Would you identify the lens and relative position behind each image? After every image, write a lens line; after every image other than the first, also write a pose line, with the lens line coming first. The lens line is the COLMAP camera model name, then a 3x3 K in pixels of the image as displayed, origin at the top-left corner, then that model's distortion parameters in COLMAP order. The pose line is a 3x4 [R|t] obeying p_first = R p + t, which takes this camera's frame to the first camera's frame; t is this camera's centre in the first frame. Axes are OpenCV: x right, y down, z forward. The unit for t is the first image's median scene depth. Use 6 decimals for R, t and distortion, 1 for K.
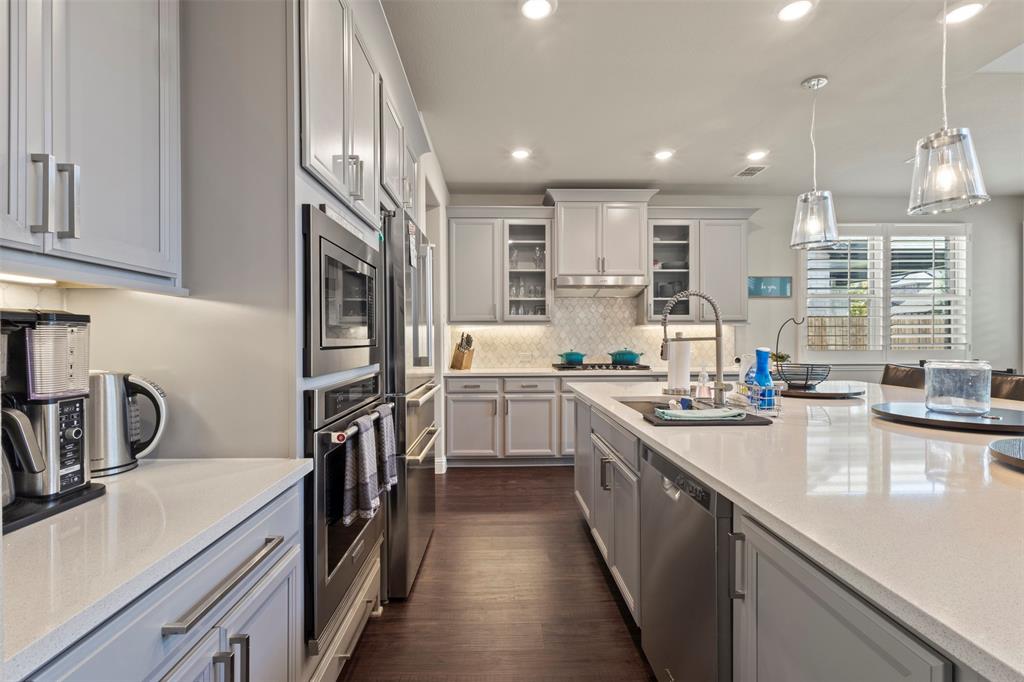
lens RADIAL K [[471.4, 0, 511.3], [0, 471.4, 340.3], [0, 0, 1]] dist [0.003547, 0.000510]
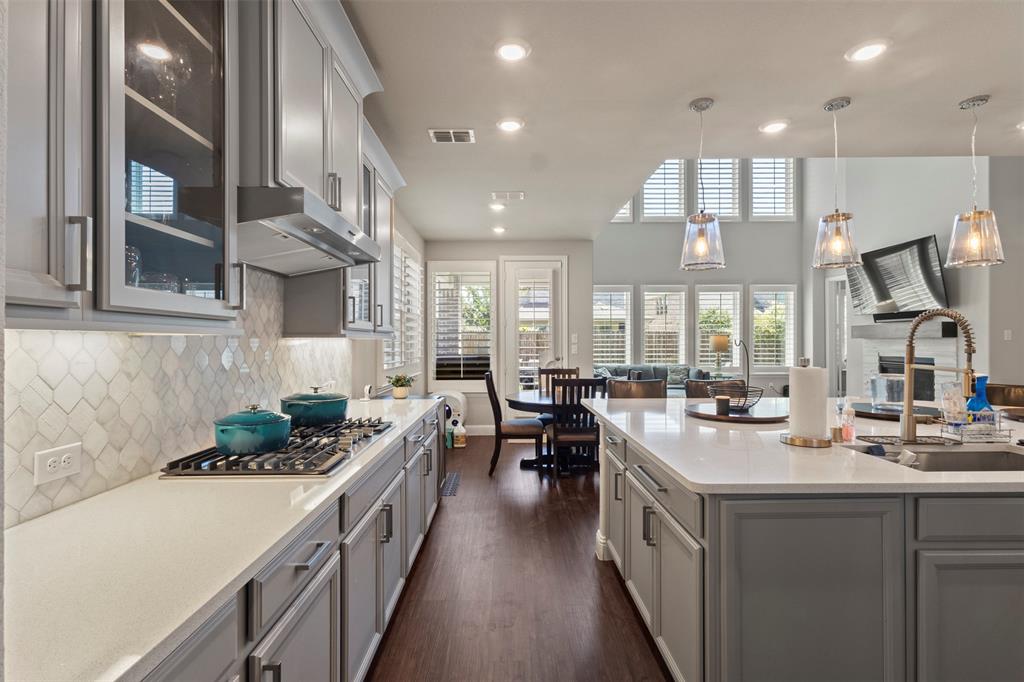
lens RADIAL K [[471.4, 0, 511.3], [0, 471.4, 340.3], [0, 0, 1]] dist [0.003547, 0.000510]
pose [[0.012597, 0.009446, 0.999876, -0.214137], [0.008508, 0.999918, -0.009553, -0.023994], [-0.999884, 0.008627, 0.012516, 0.839436]]
